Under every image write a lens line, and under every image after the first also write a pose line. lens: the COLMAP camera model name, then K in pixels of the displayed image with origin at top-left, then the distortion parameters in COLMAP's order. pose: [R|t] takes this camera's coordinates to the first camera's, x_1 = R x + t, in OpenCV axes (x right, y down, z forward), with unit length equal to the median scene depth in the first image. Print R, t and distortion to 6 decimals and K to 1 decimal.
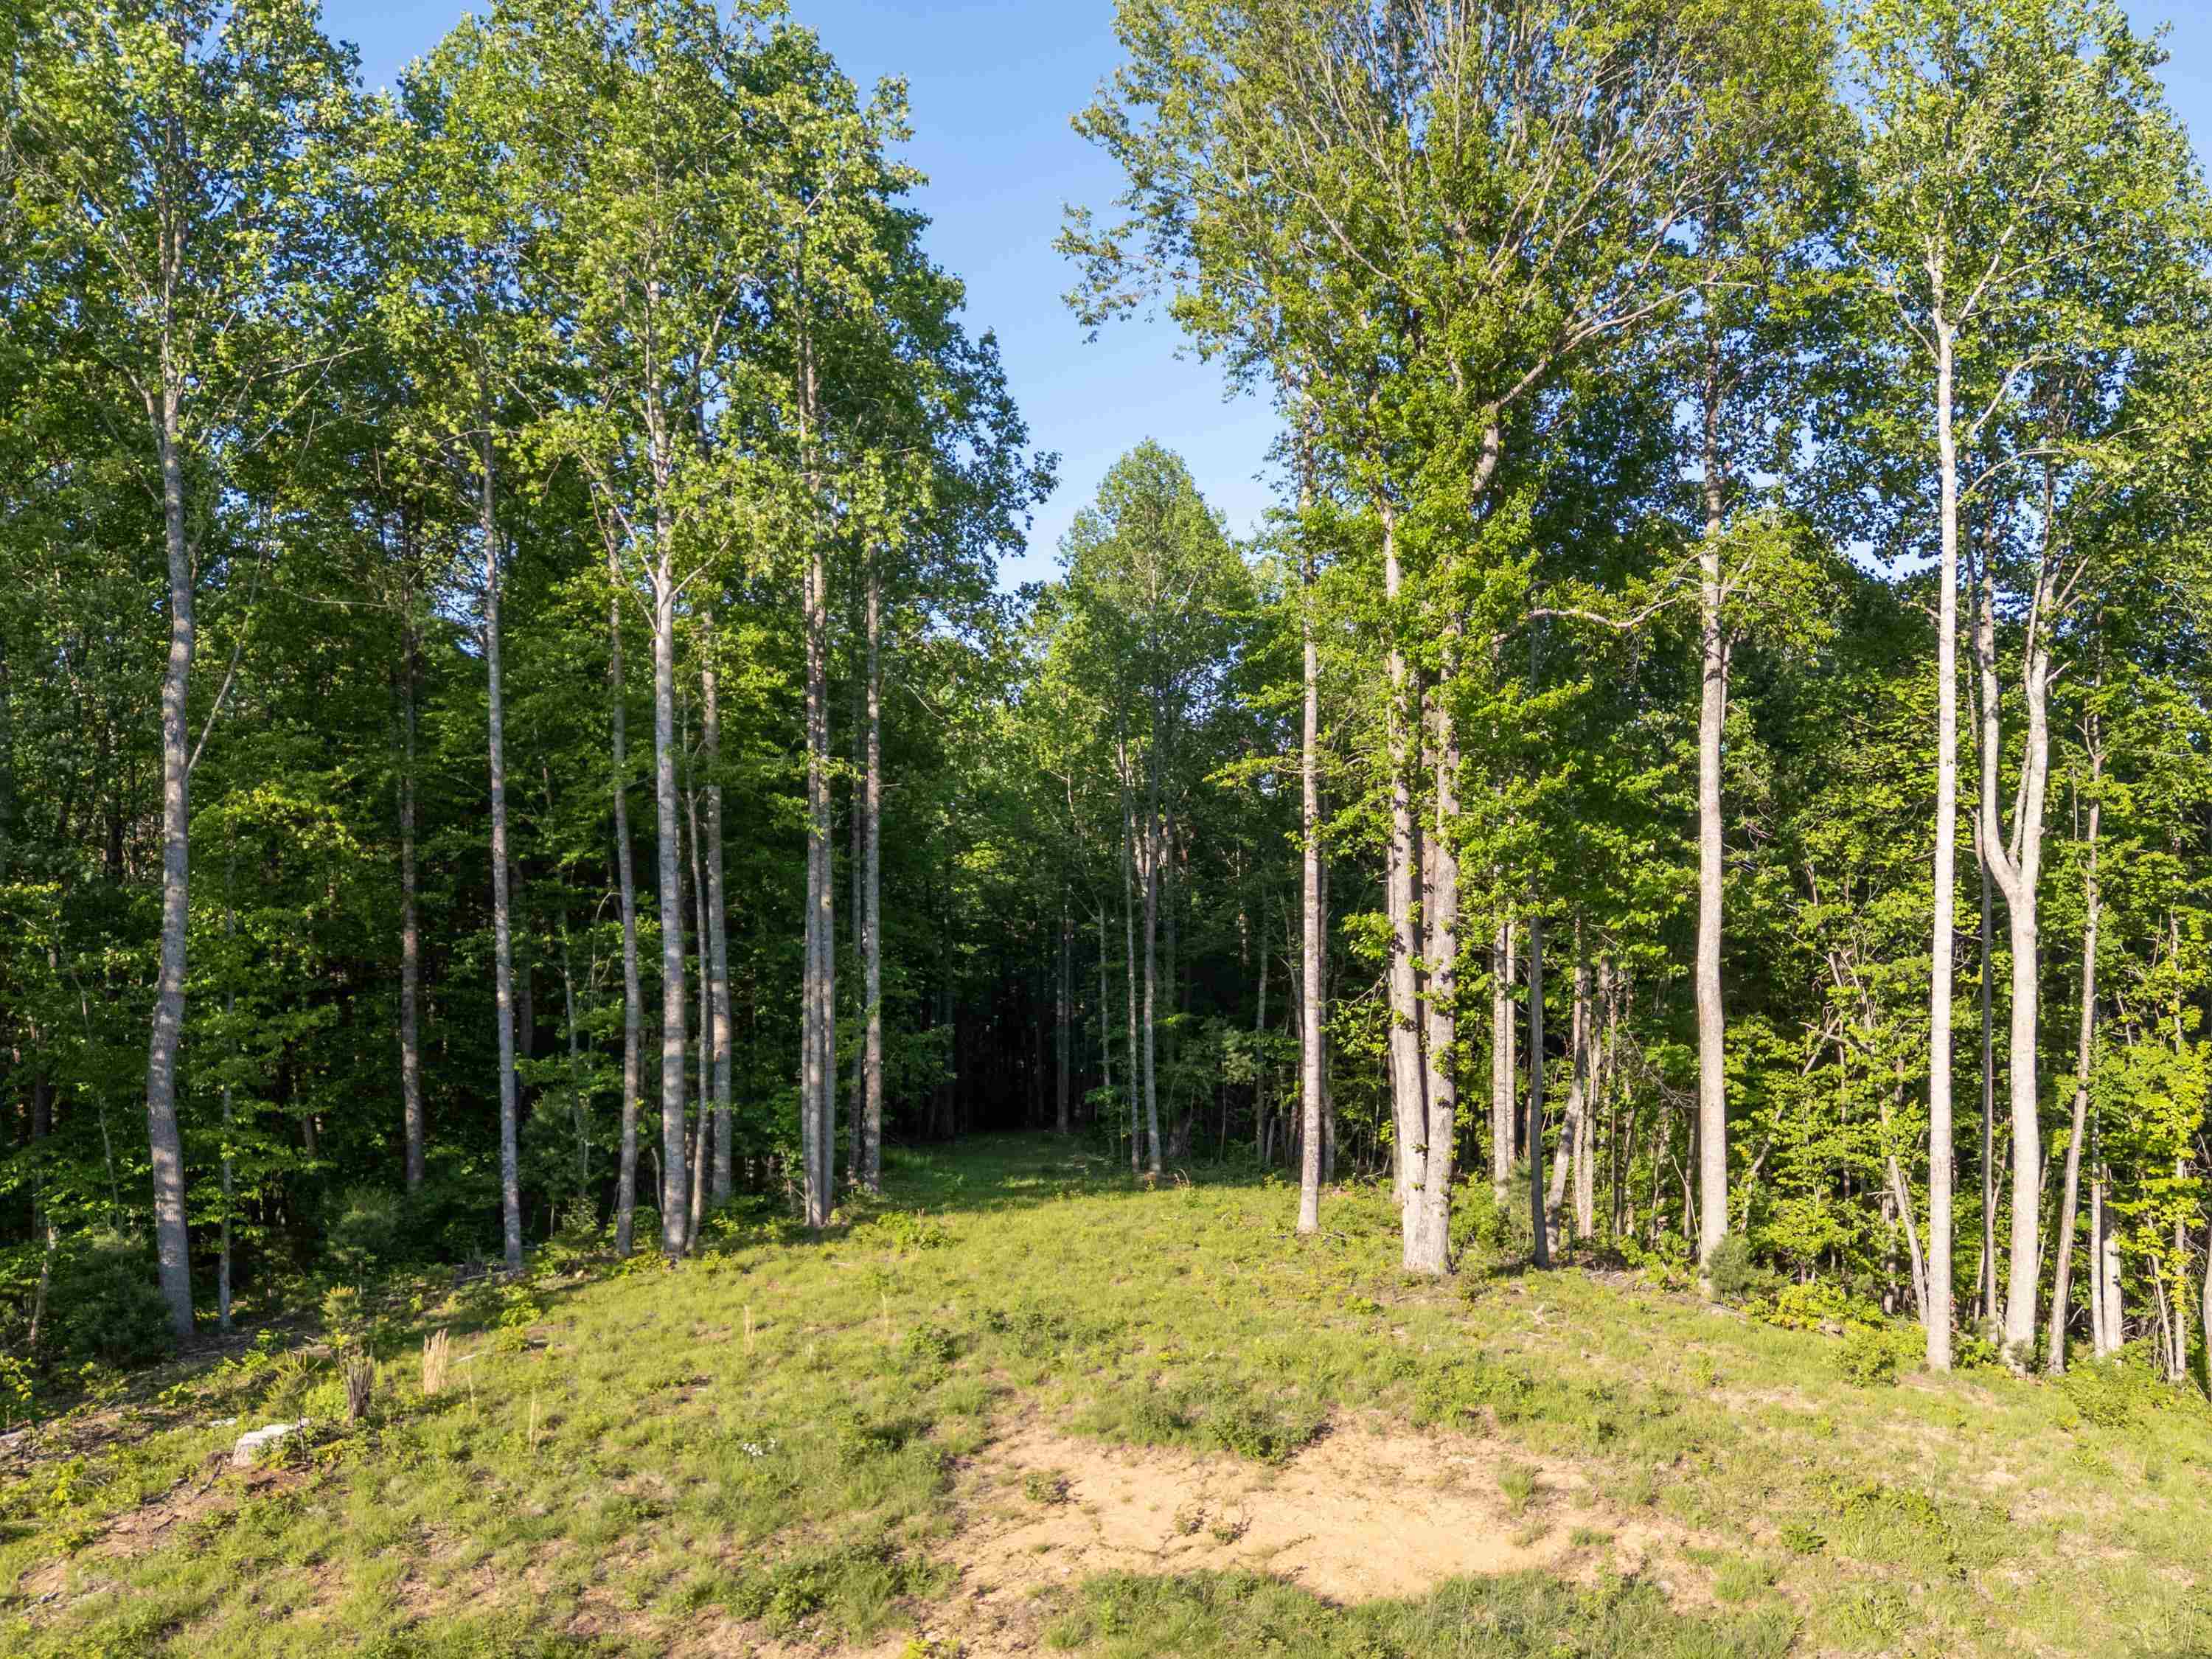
lens RADIAL K [[1686.0, 0, 1106.0], [0, 1686.0, 829.5], [0, 0, 1]] dist [-0.003419, 0.000209]
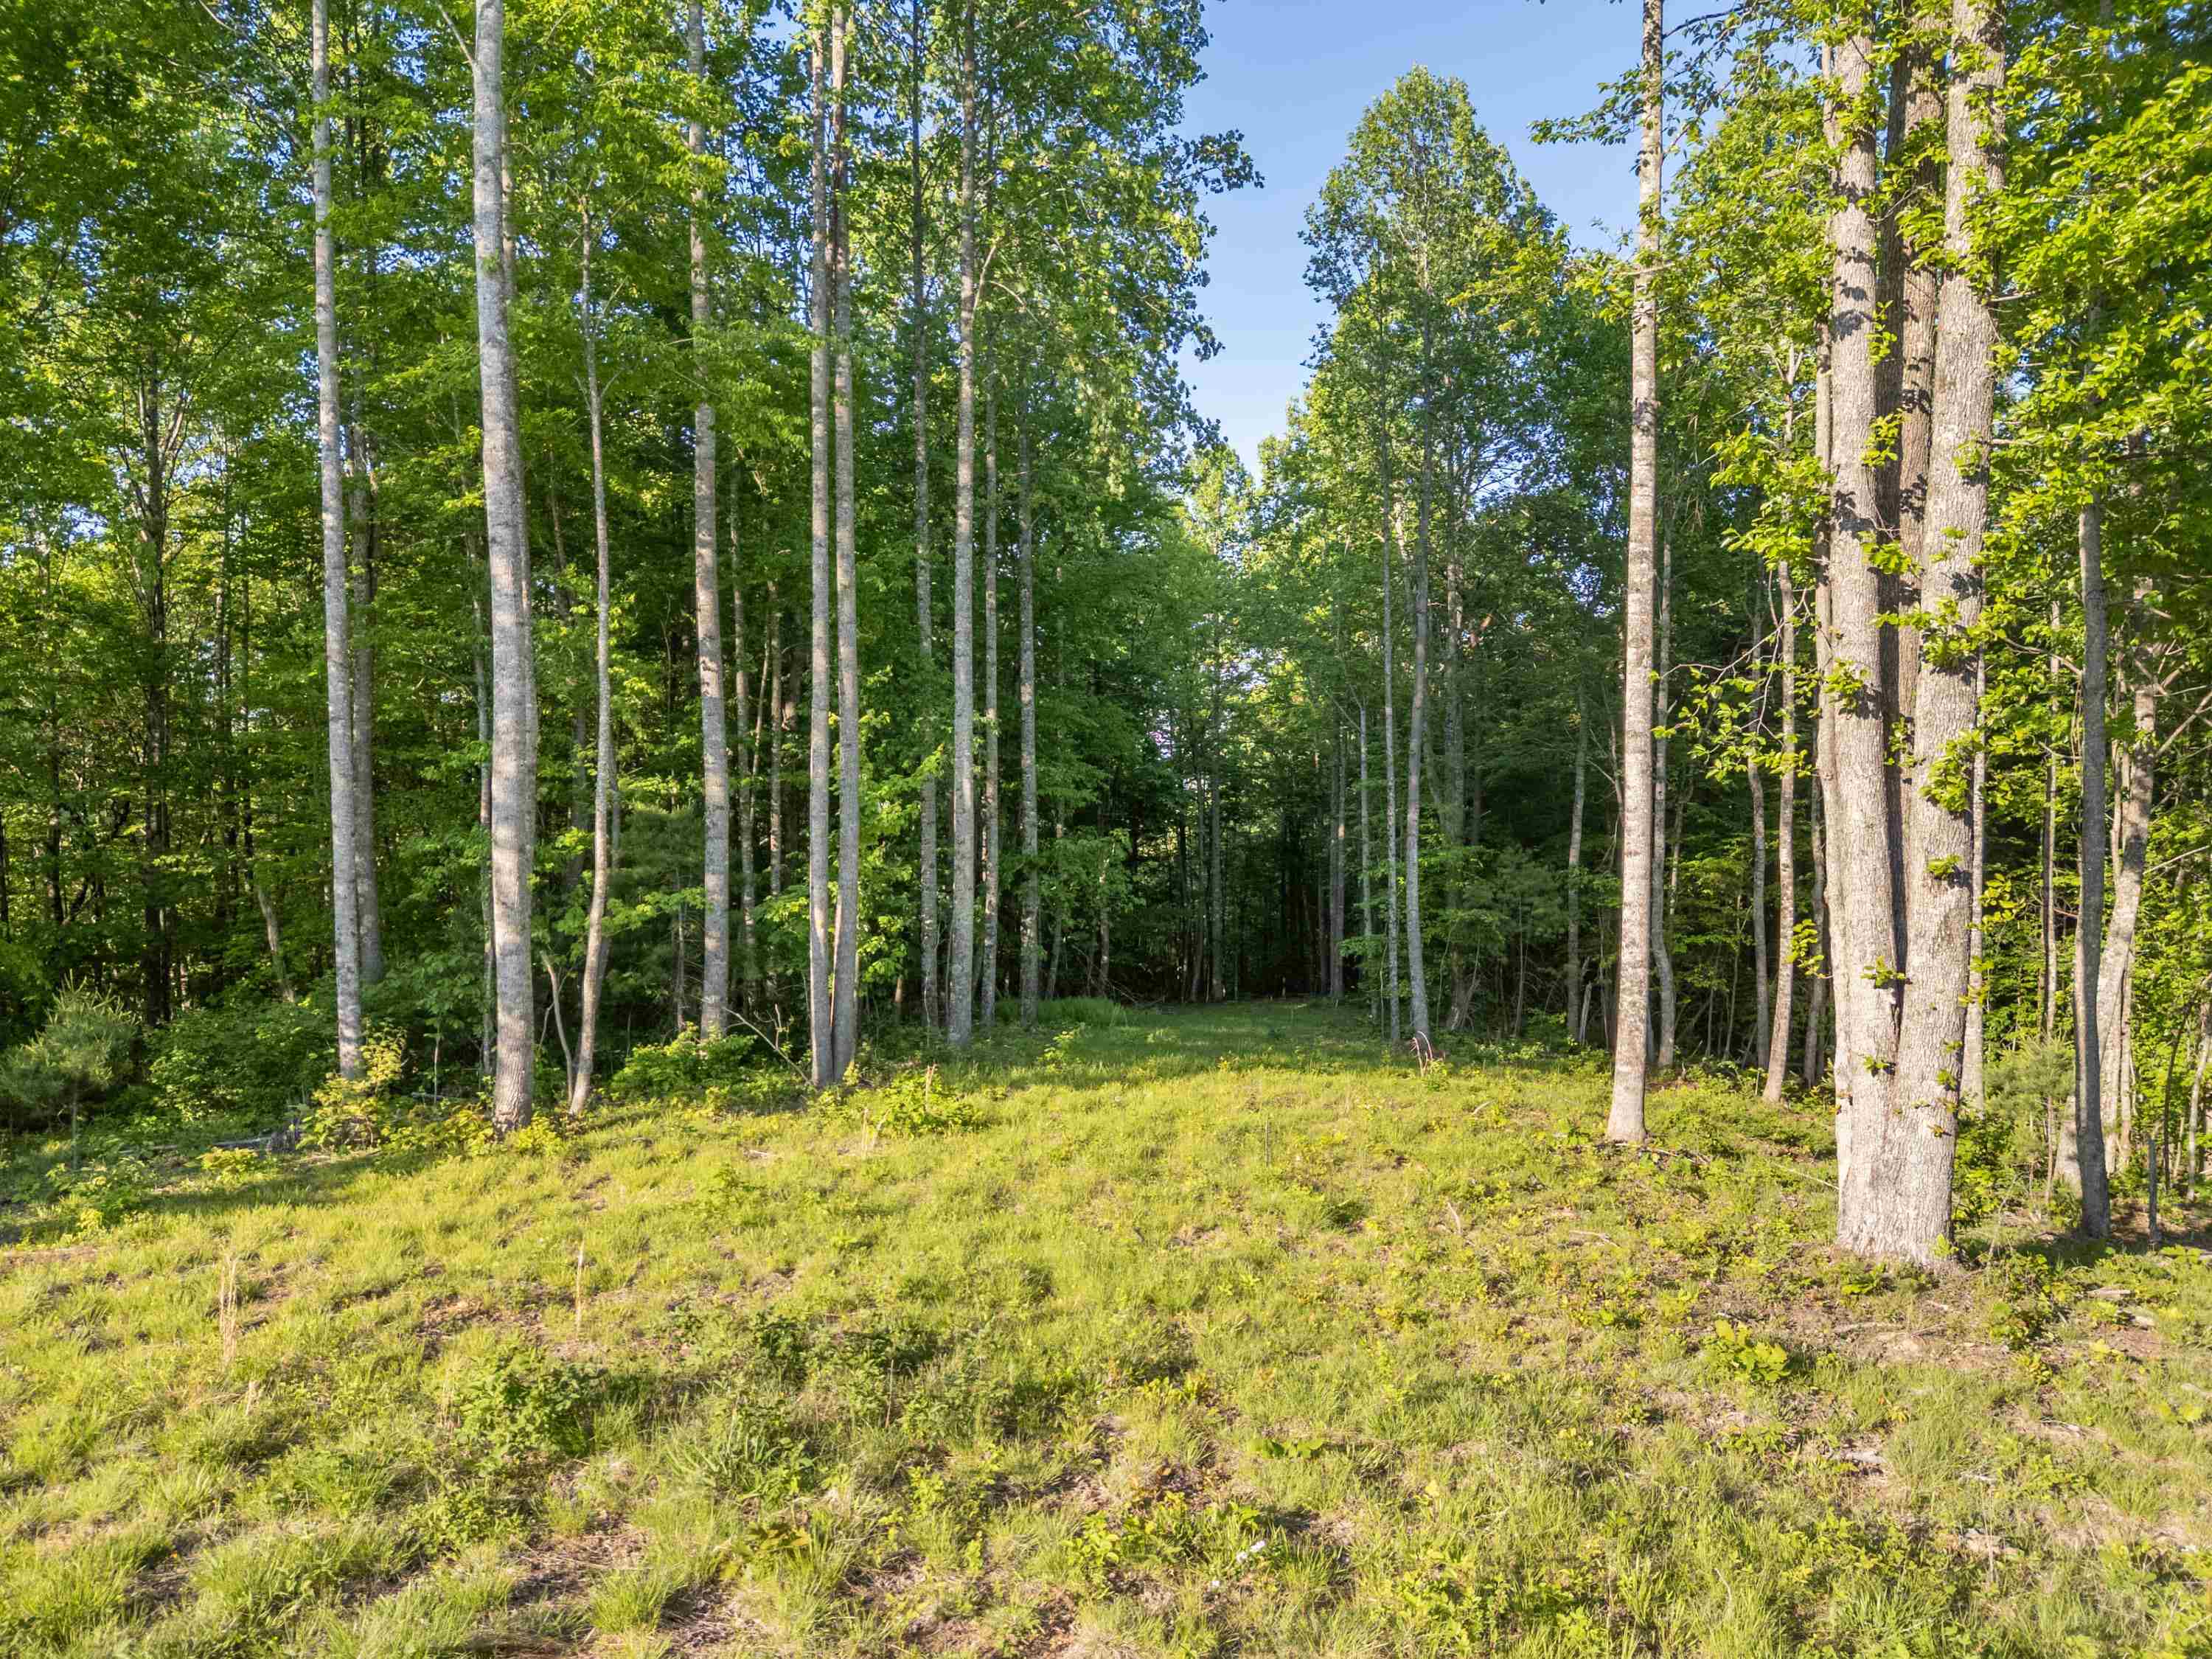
lens RADIAL K [[1614.5, 0, 1124.9], [0, 1614.5, 811.8], [0, 0, 1]] dist [0.078321, -0.096405]
pose [[0.981580, 0.006230, -0.190952, 0.071316], [0.003782, 0.998639, 0.052027, 0.121081], [0.191016, -0.051790, 0.980220, 0.538933]]
